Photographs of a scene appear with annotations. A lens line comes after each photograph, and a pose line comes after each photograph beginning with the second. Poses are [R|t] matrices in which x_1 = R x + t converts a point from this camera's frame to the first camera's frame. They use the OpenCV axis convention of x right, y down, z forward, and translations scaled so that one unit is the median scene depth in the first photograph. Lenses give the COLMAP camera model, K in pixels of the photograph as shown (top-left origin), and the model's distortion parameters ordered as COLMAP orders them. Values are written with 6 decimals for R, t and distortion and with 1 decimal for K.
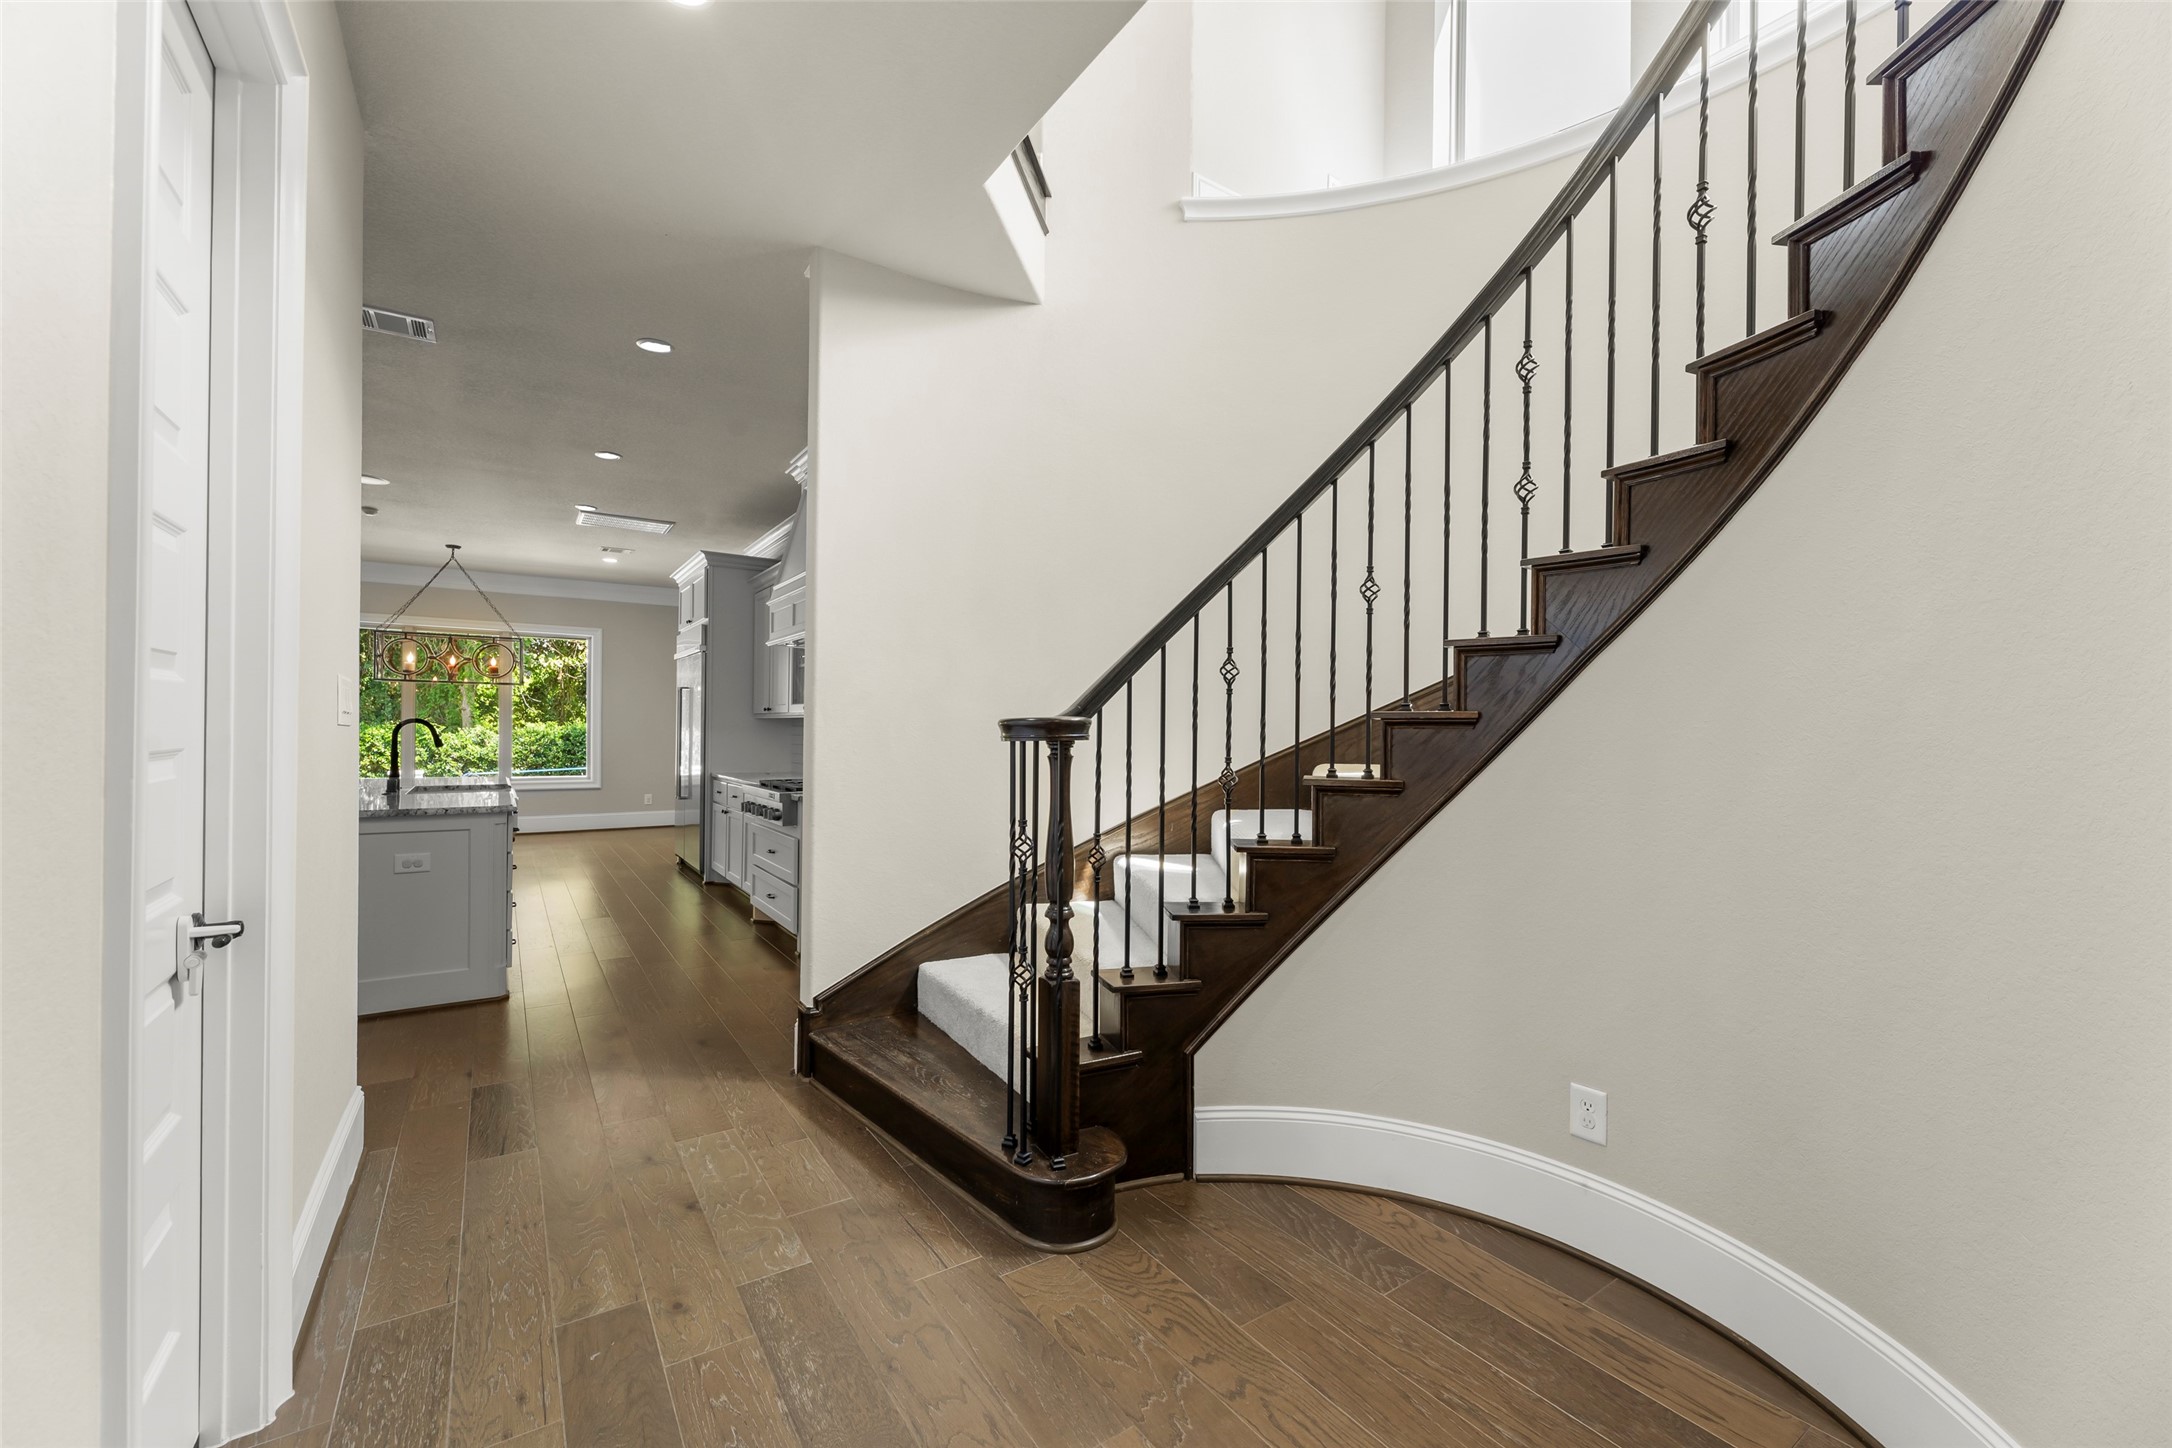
lens RADIAL K [[884.2, 0, 1095.0], [0, 884.2, 717.8], [0, 0, 1]] dist [0.001729, -0.000142]
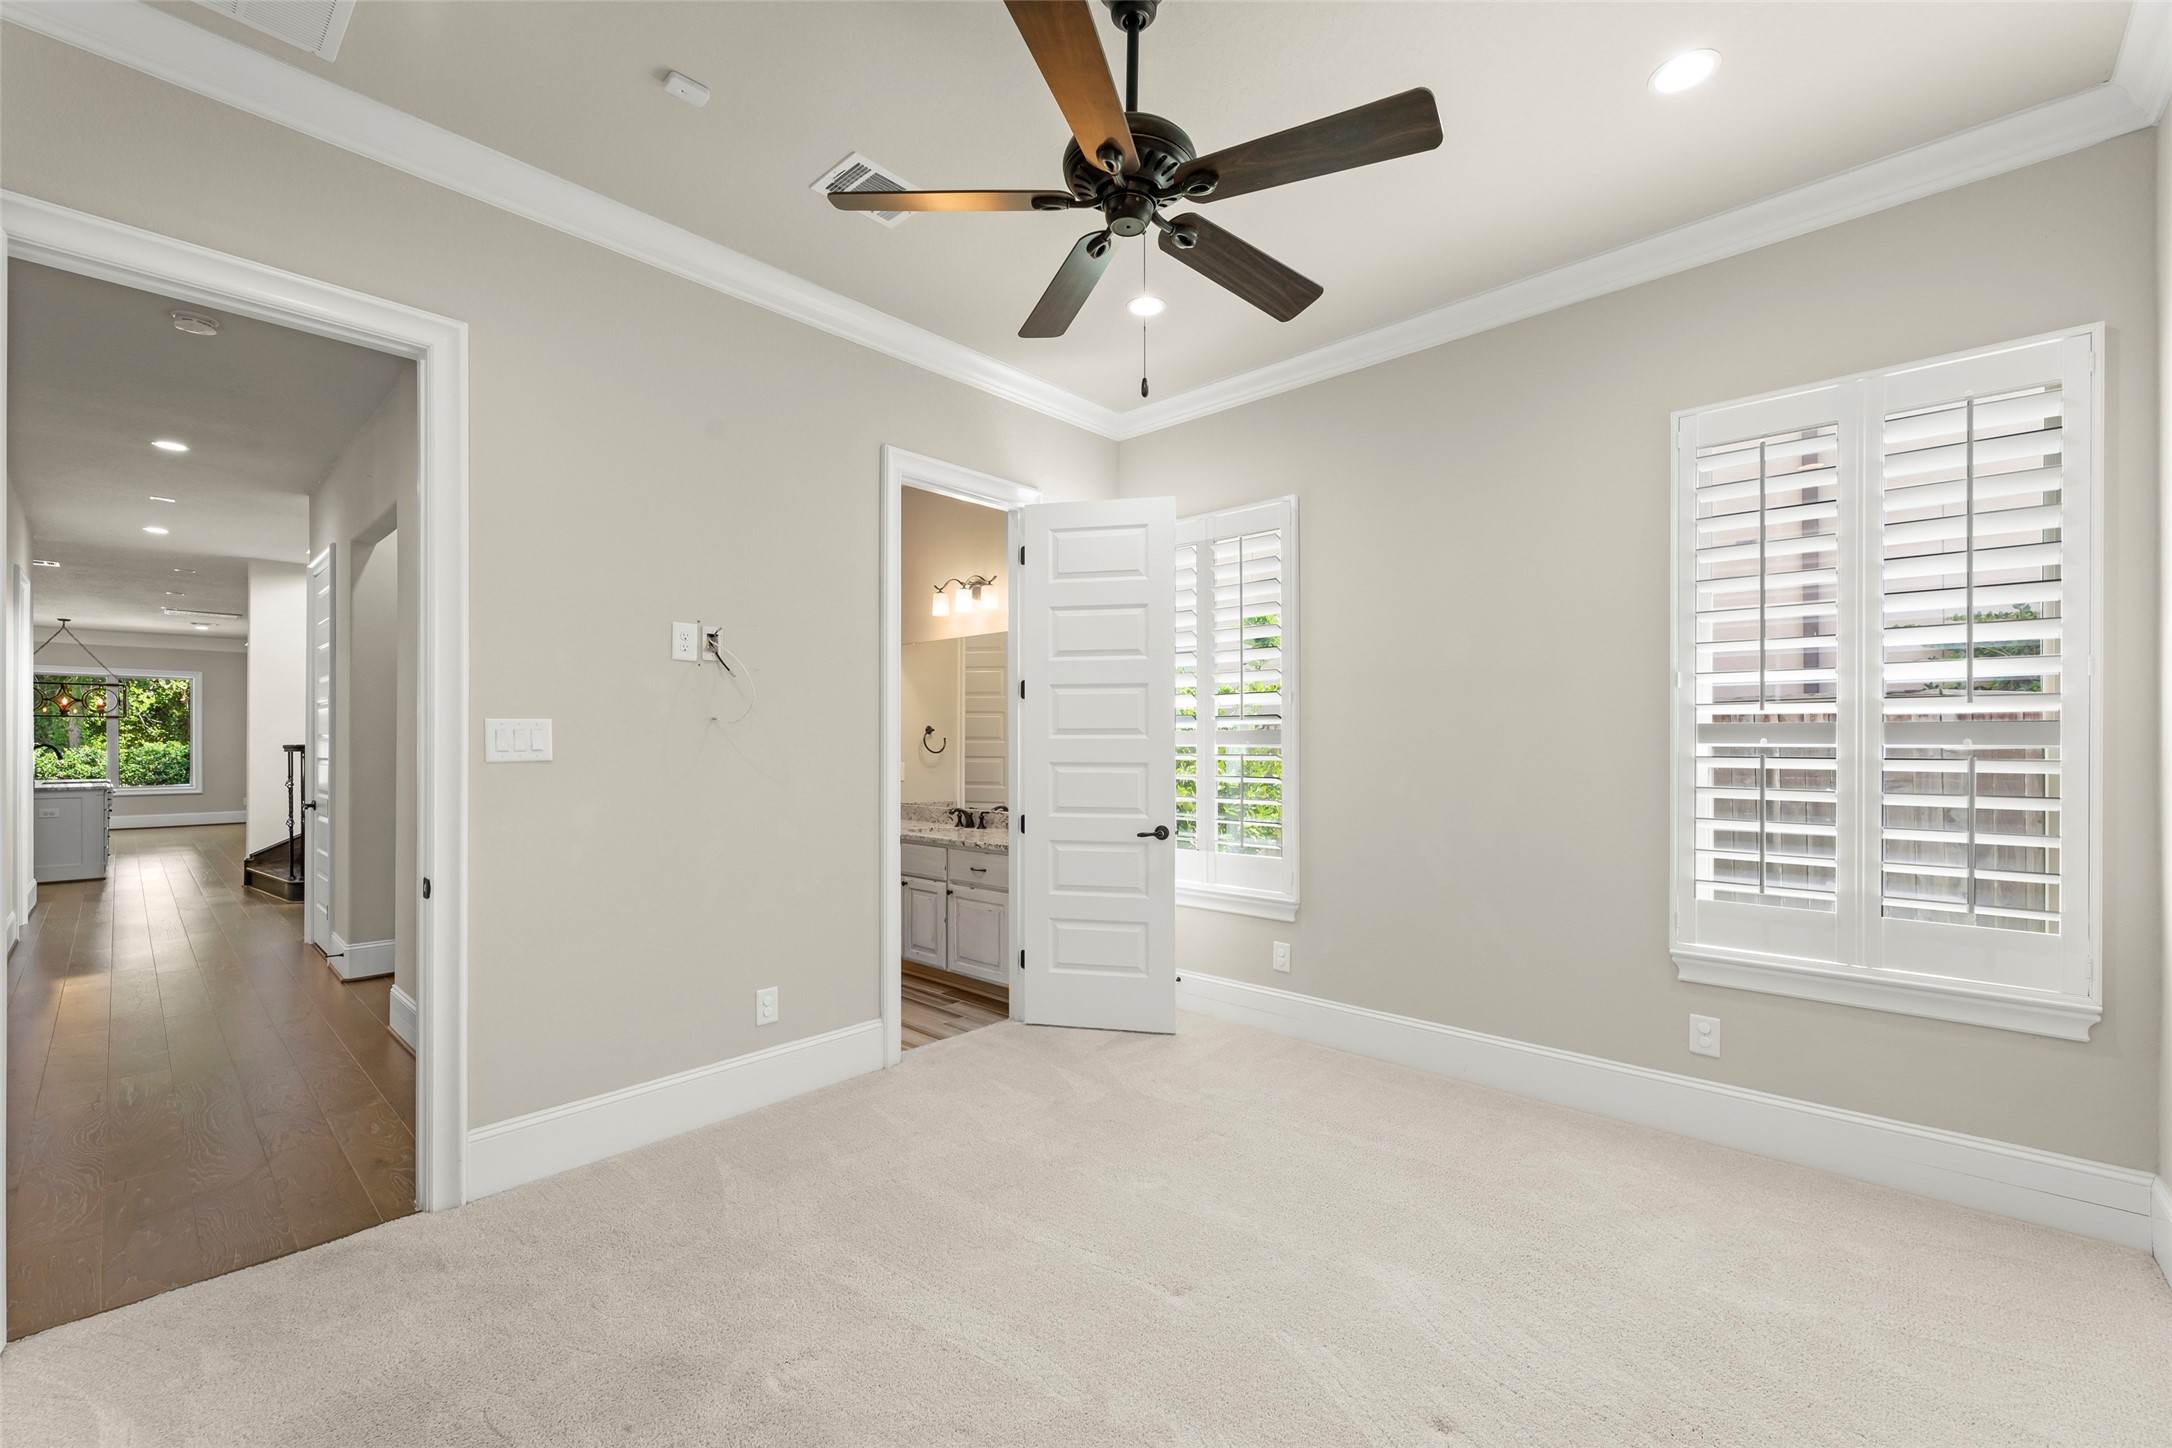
lens RADIAL K [[884.2, 0, 1076.3], [0, 884.2, 736.8], [0, 0, 1]] dist [0.001729, -0.000142]
pose [[0.973542, -0.009094, 0.228325, 0.203328], [0.006979, 0.999925, 0.010071, -0.004167], [-0.228400, -0.008211, 0.973533, -0.289171]]
